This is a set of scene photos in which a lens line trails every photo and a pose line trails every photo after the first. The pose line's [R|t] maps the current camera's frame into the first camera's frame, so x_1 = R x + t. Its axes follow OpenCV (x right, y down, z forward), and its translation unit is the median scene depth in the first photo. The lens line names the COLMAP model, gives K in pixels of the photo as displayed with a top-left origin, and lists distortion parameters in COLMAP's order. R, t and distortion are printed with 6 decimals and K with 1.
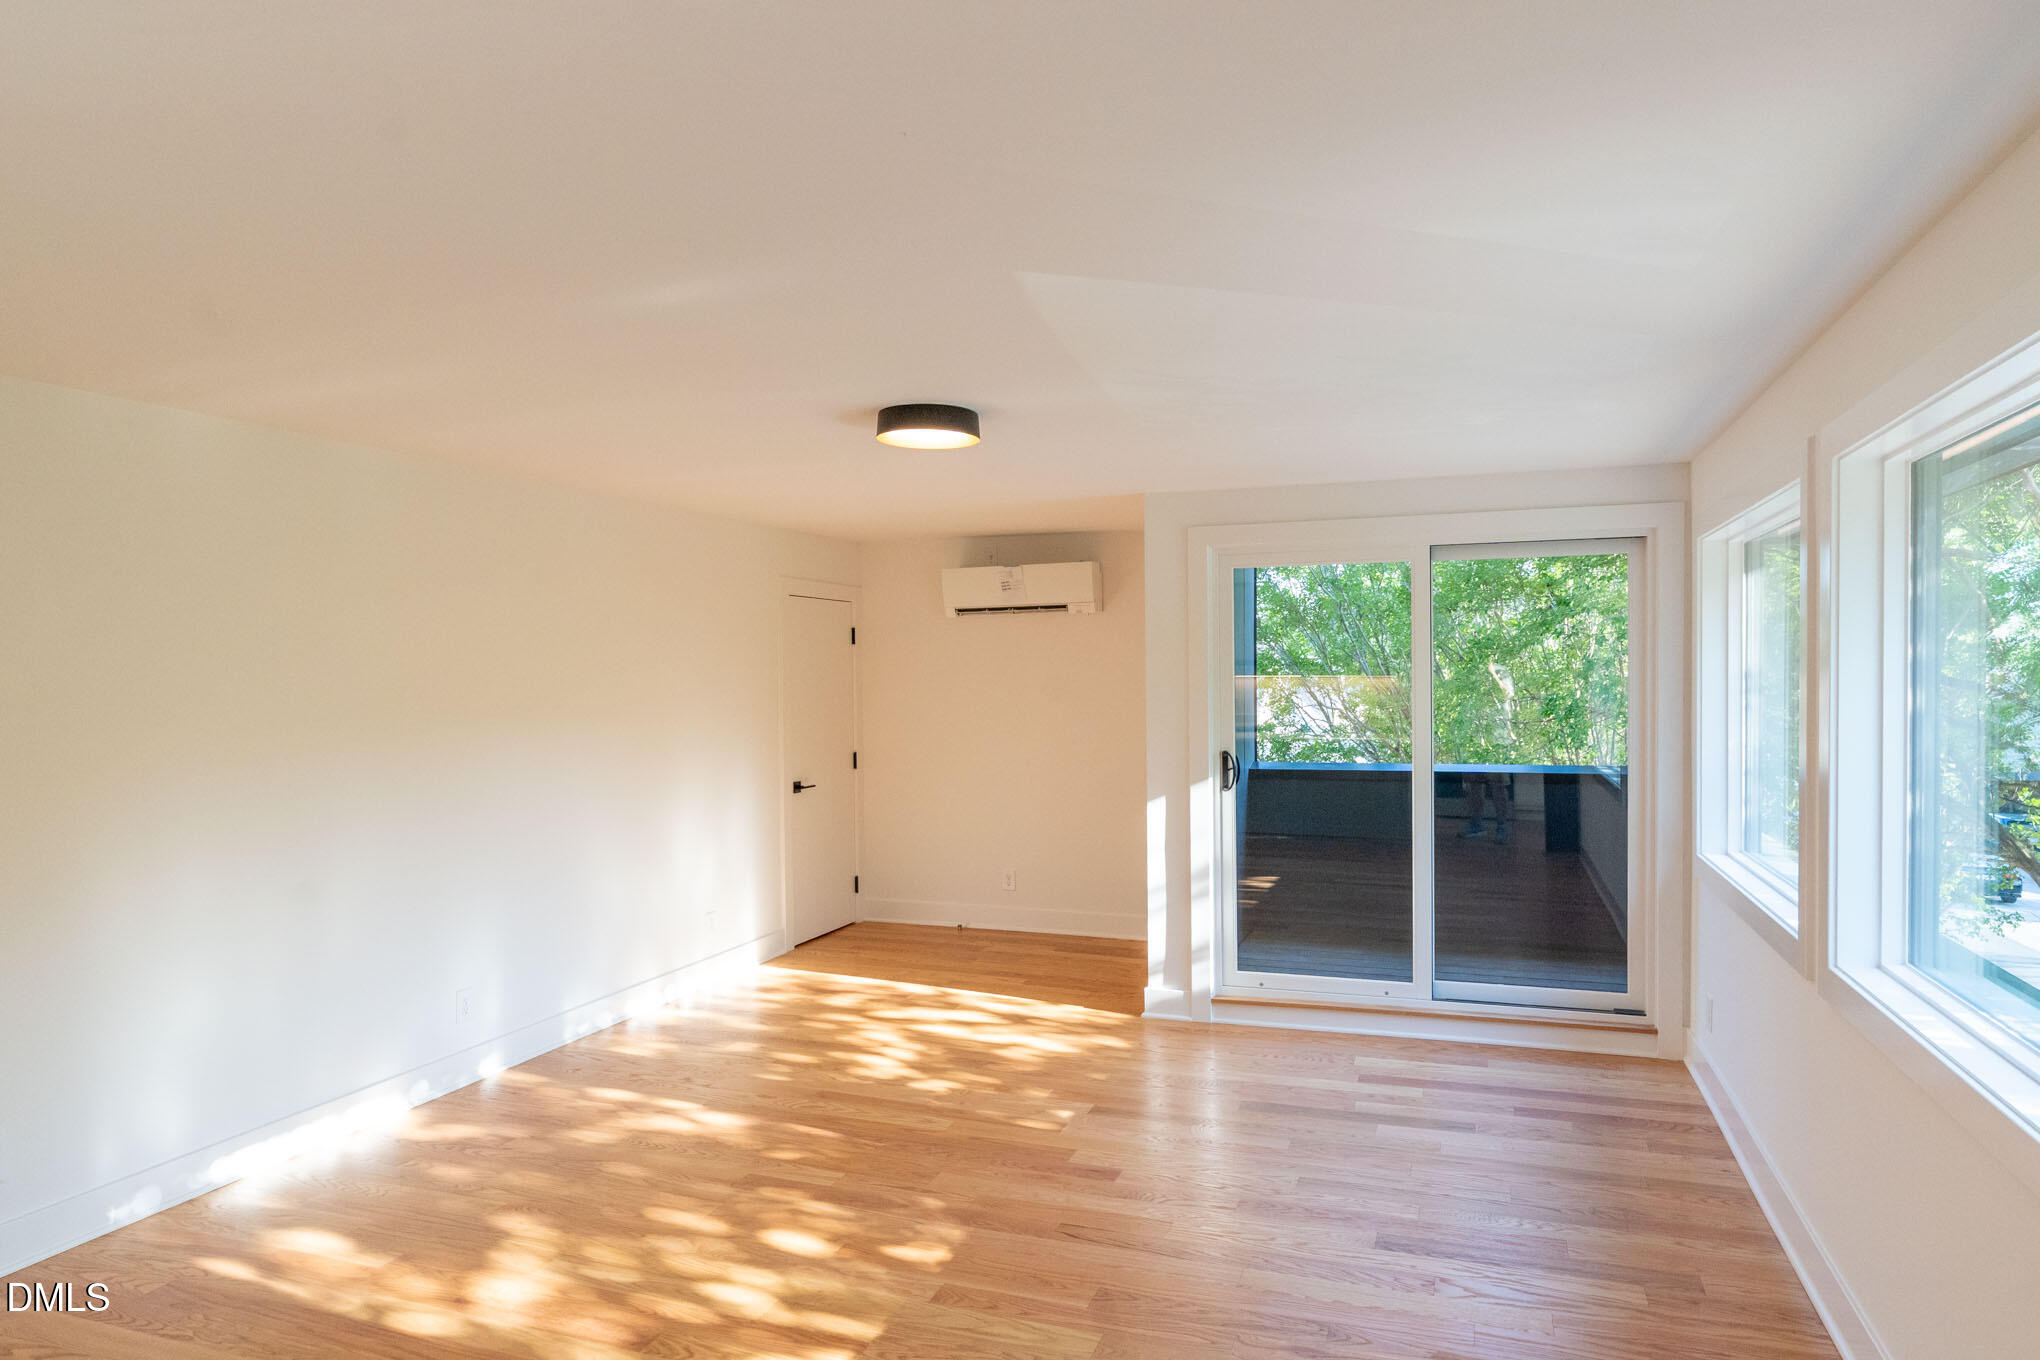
lens RADIAL K [[1179.2, 0, 984.5], [0, 1179.2, 706.0], [0, 0, 1]] dist [-0.000971, 0.000459]
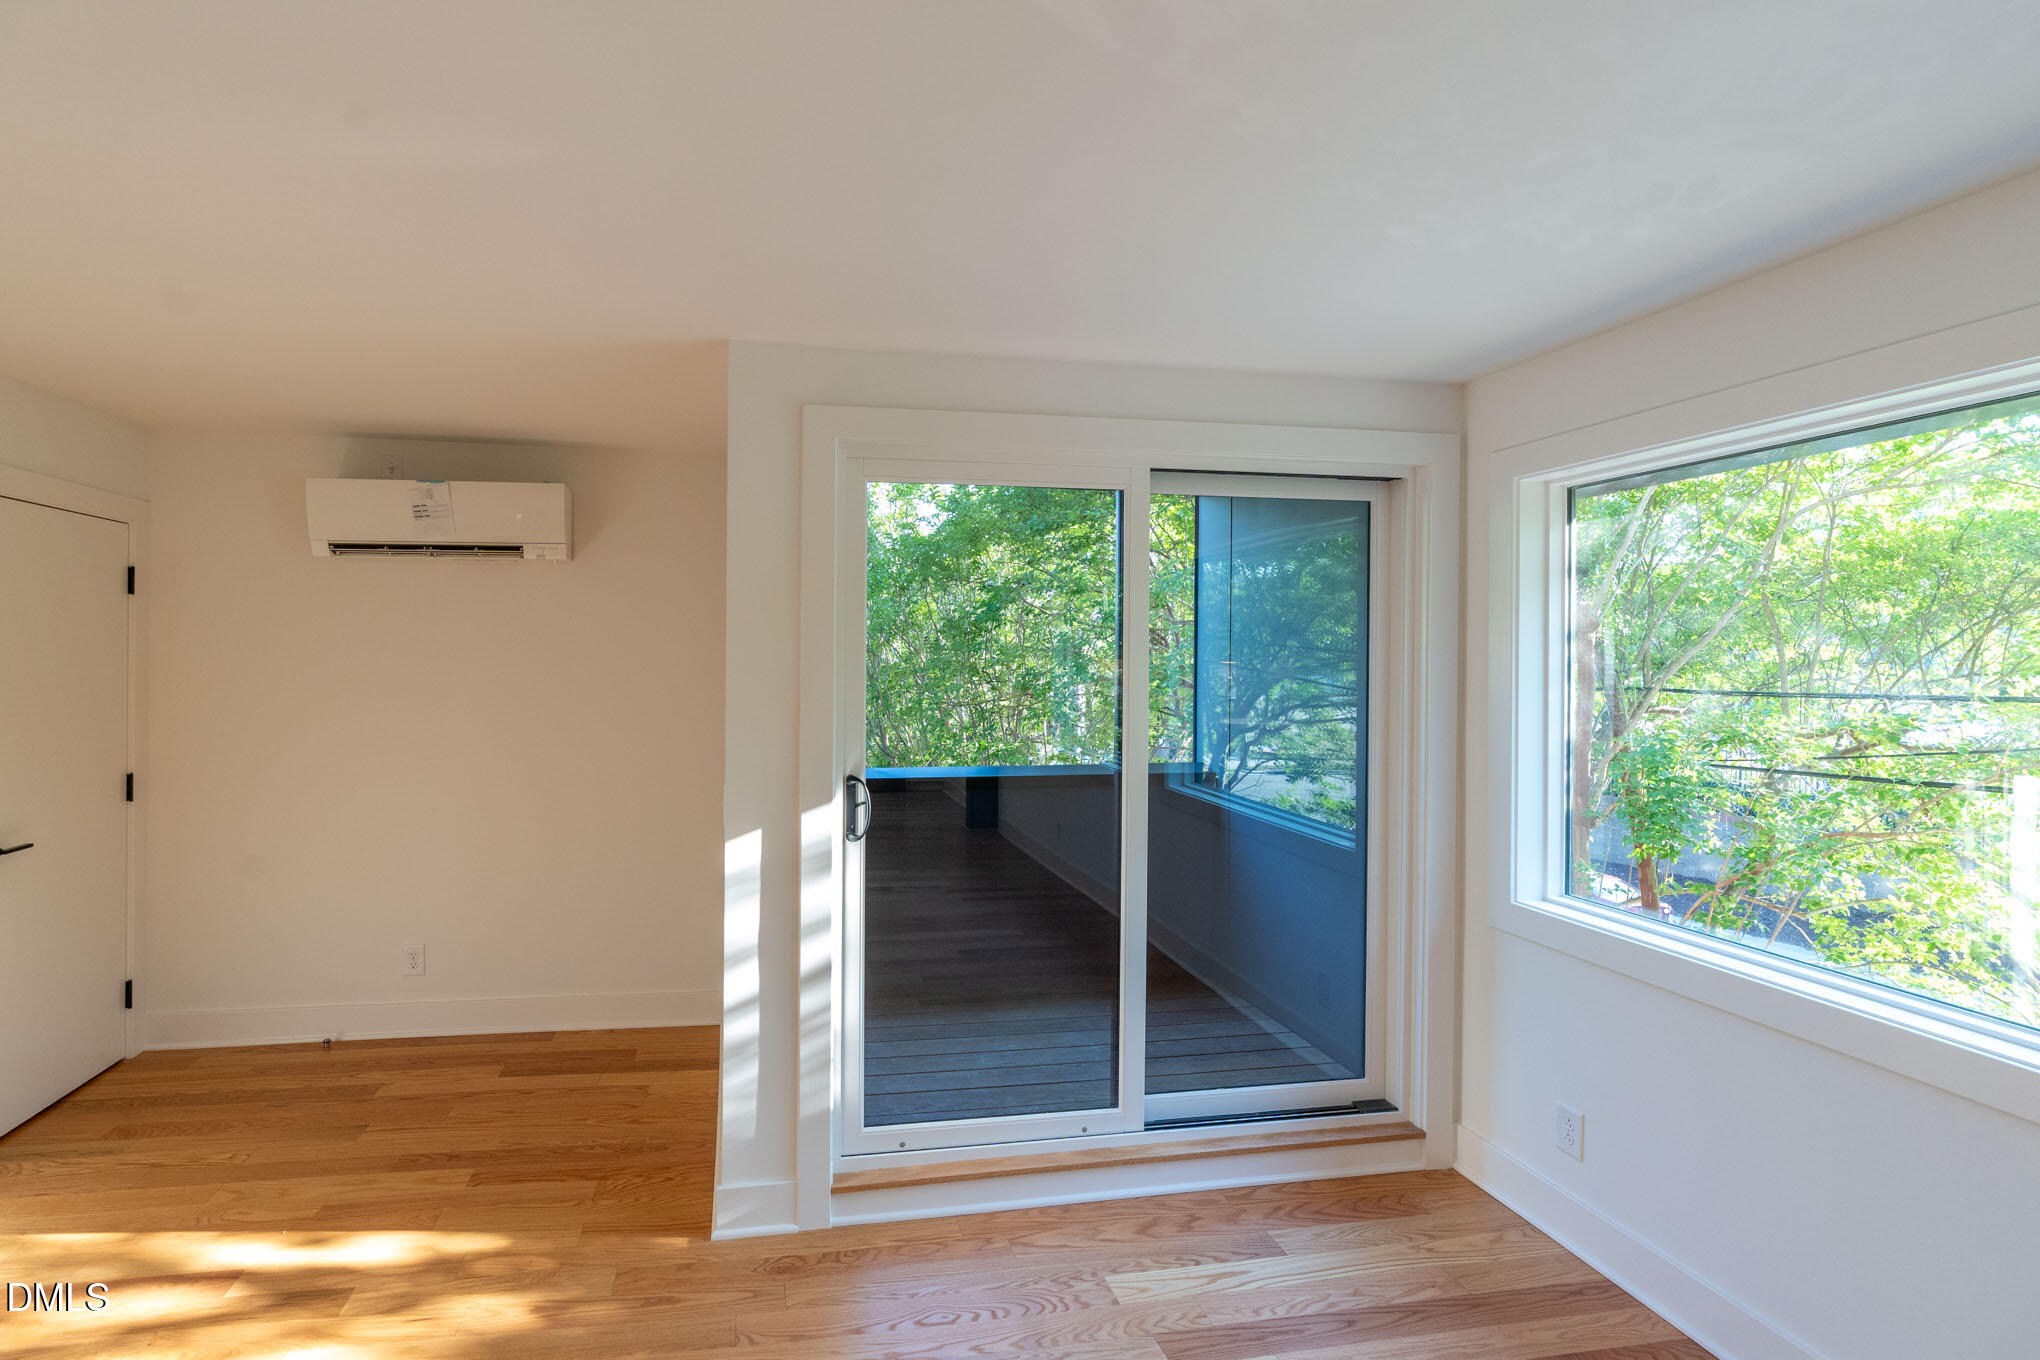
lens RADIAL K [[943.8, 0, 859.2], [0, 943.8, 655.0], [0, 0, 1]] dist [-0.010114, 0.003655]
pose [[0.866735, 0.015896, 0.498516, -0.042841], [0.000156, 0.999483, -0.032141, -0.009098], [-0.498770, 0.027936, 0.866284, 0.622292]]
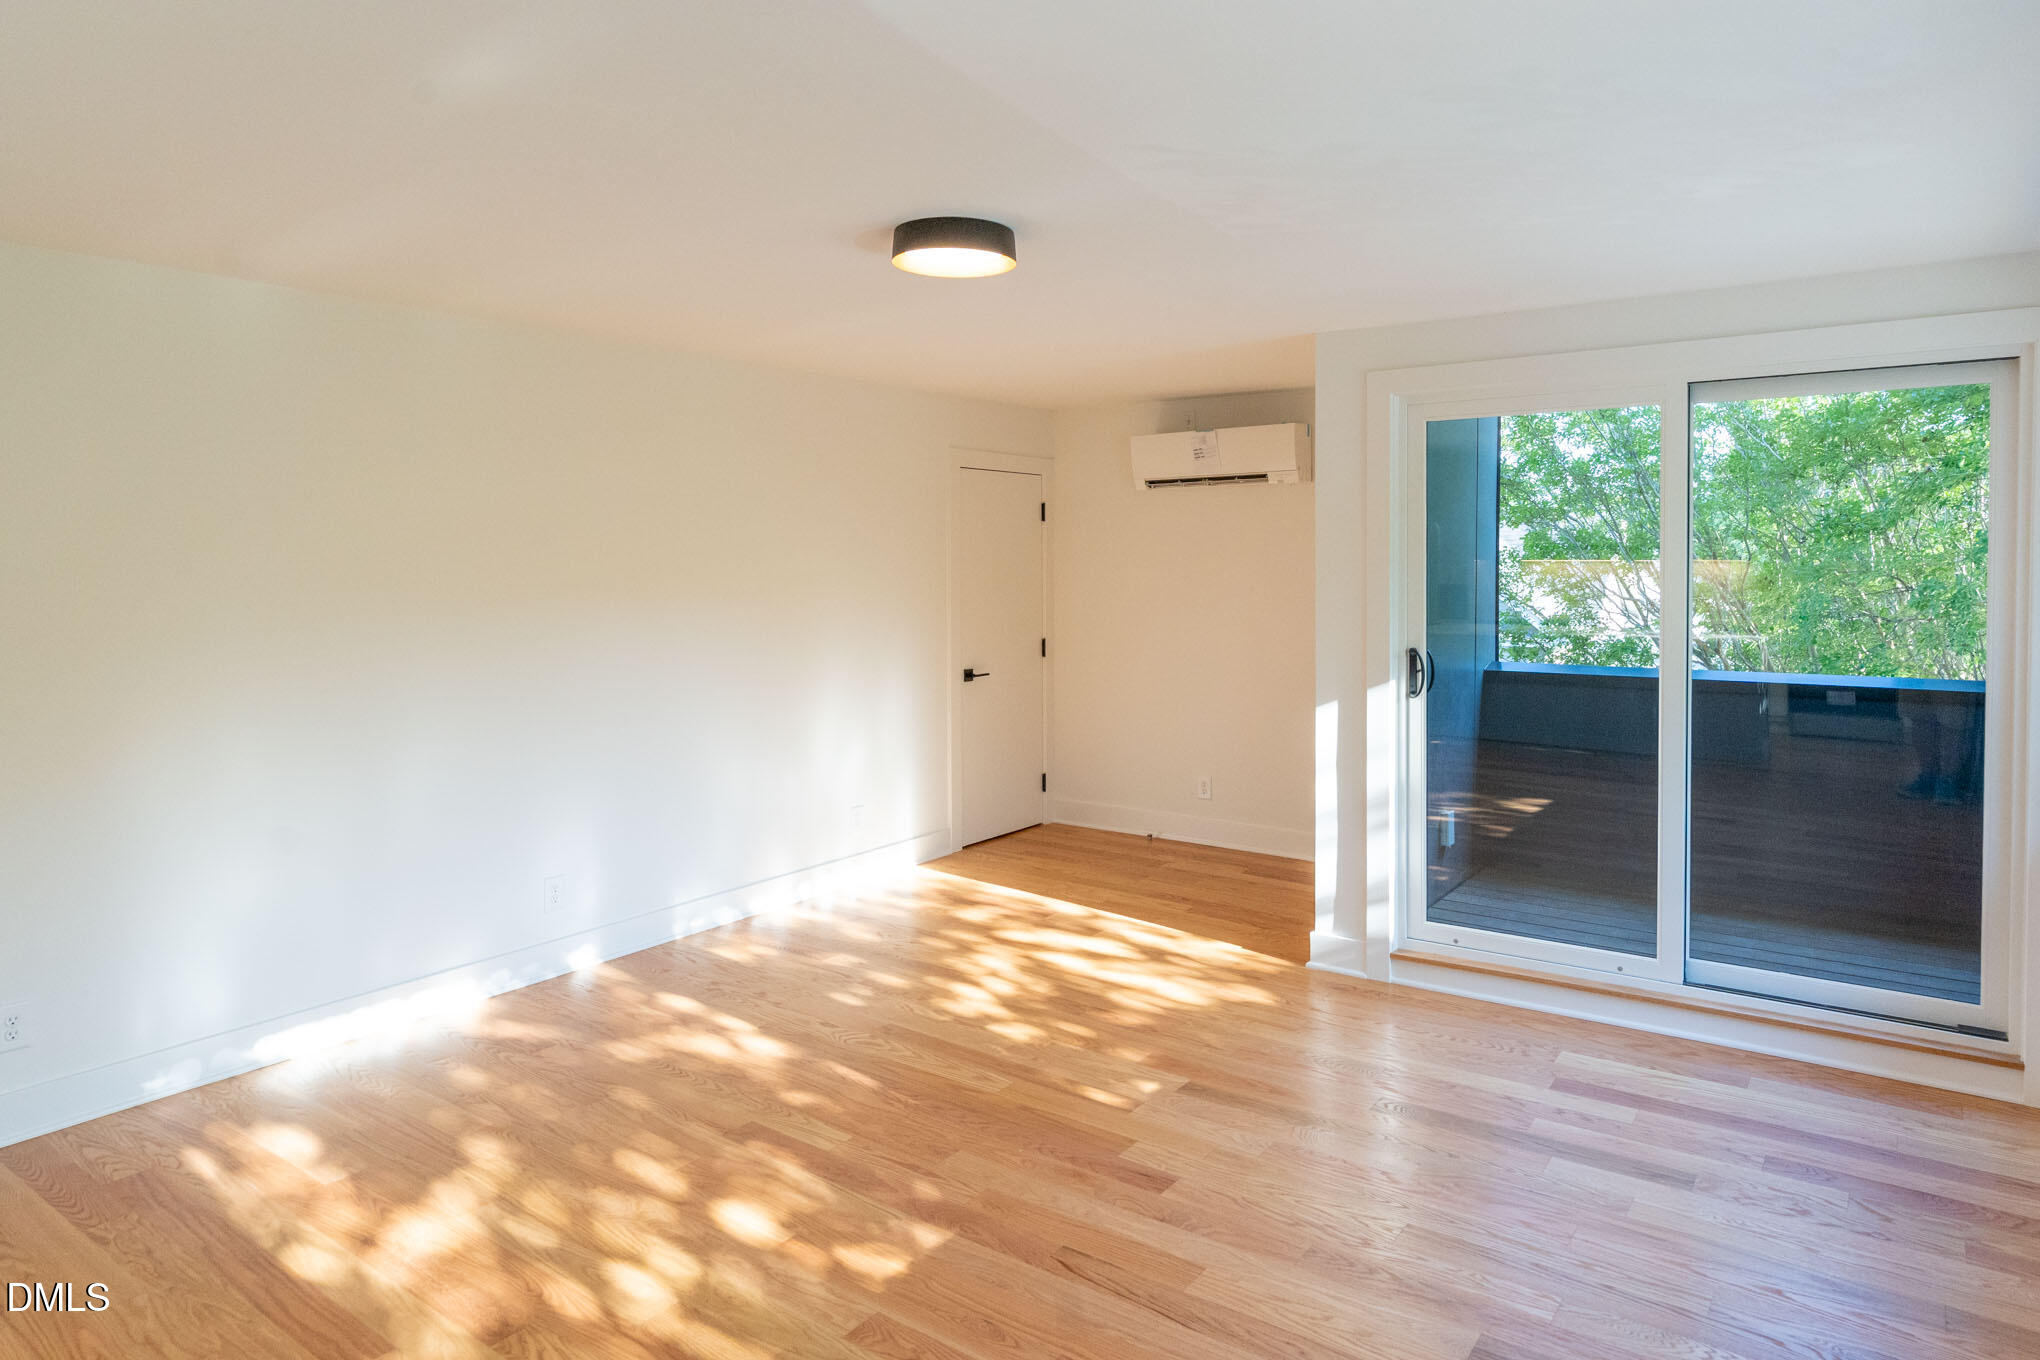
lens RADIAL K [[1179.2, 0, 1009.5], [0, 1179.2, 600.7], [0, 0, 1]] dist [-0.000971, 0.000459]
pose [[0.965675, 0.013885, -0.259381, 0.160110], [-0.011742, 0.999883, 0.009810, 0.001030], [0.259487, -0.006427, 0.965725, 0.164721]]
